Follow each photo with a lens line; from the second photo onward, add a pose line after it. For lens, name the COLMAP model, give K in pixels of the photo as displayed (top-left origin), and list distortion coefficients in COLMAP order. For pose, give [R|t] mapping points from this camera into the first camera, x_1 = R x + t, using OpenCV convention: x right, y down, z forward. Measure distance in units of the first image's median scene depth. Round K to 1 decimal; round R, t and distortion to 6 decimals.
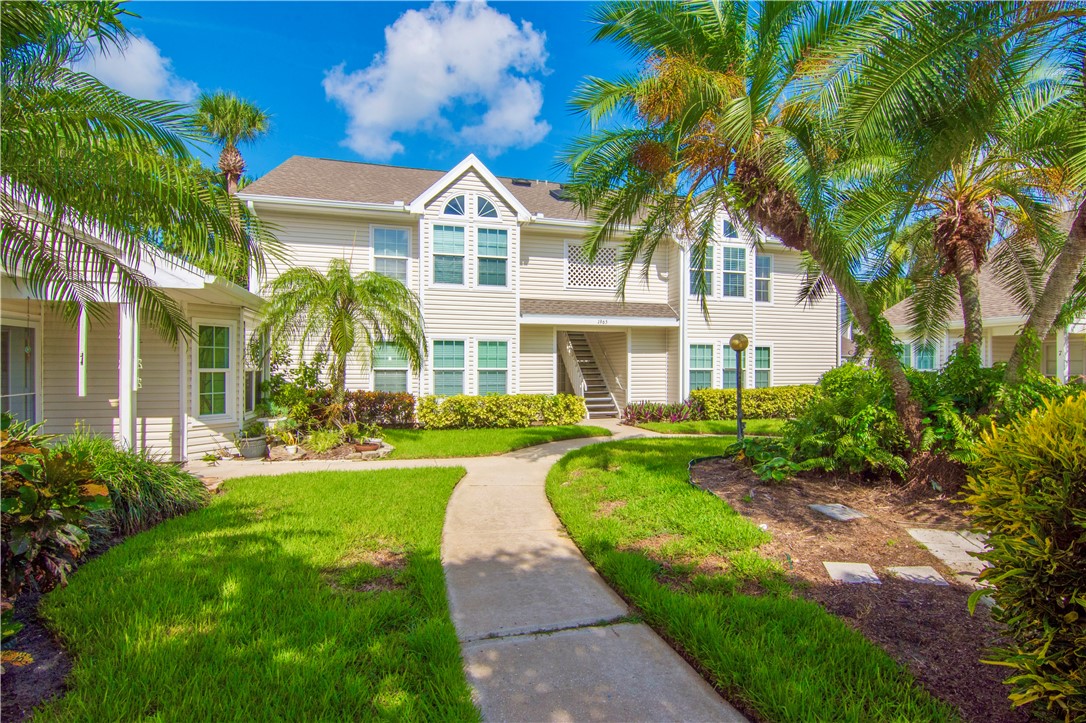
lens RADIAL K [[519.2, 0, 542.9], [0, 519.2, 362.6], [0, 0, 1]] dist [-0.002254, 0.000088]
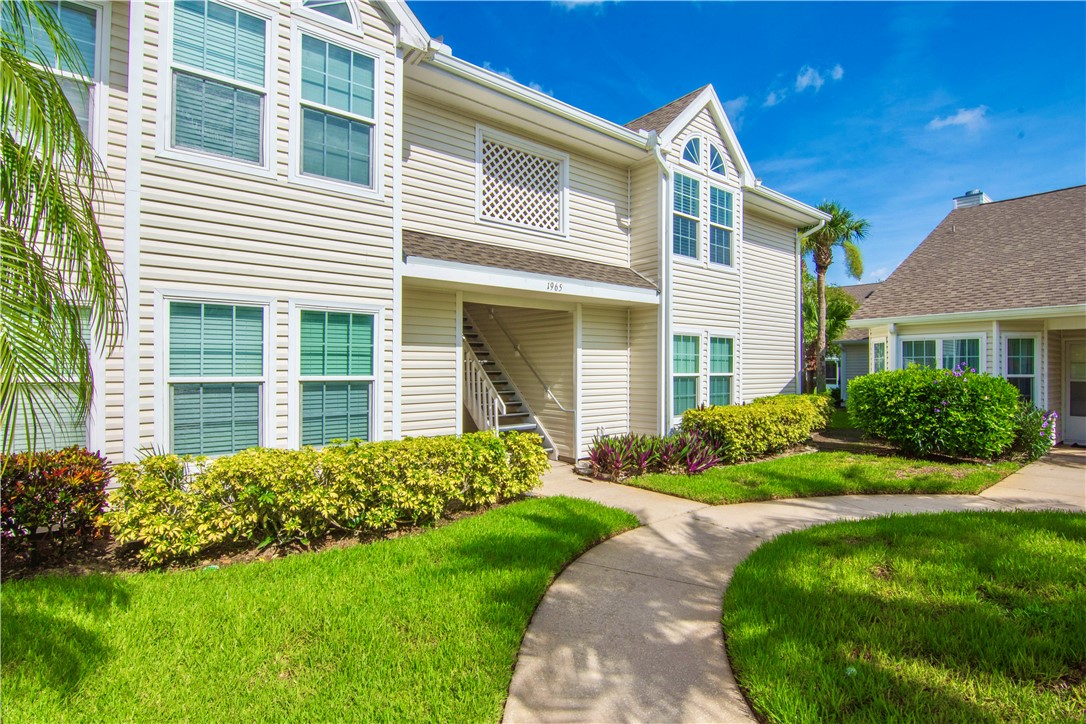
lens RADIAL K [[519.2, 0, 540.9], [0, 519.2, 363.8], [0, 0, 1]] dist [-0.002254, 0.000088]
pose [[0.925562, 0.001998, 0.378590, -0.103107], [-0.001639, 0.999998, -0.001269, 0.000605], [-0.378592, 0.000554, 0.925563, 0.541706]]
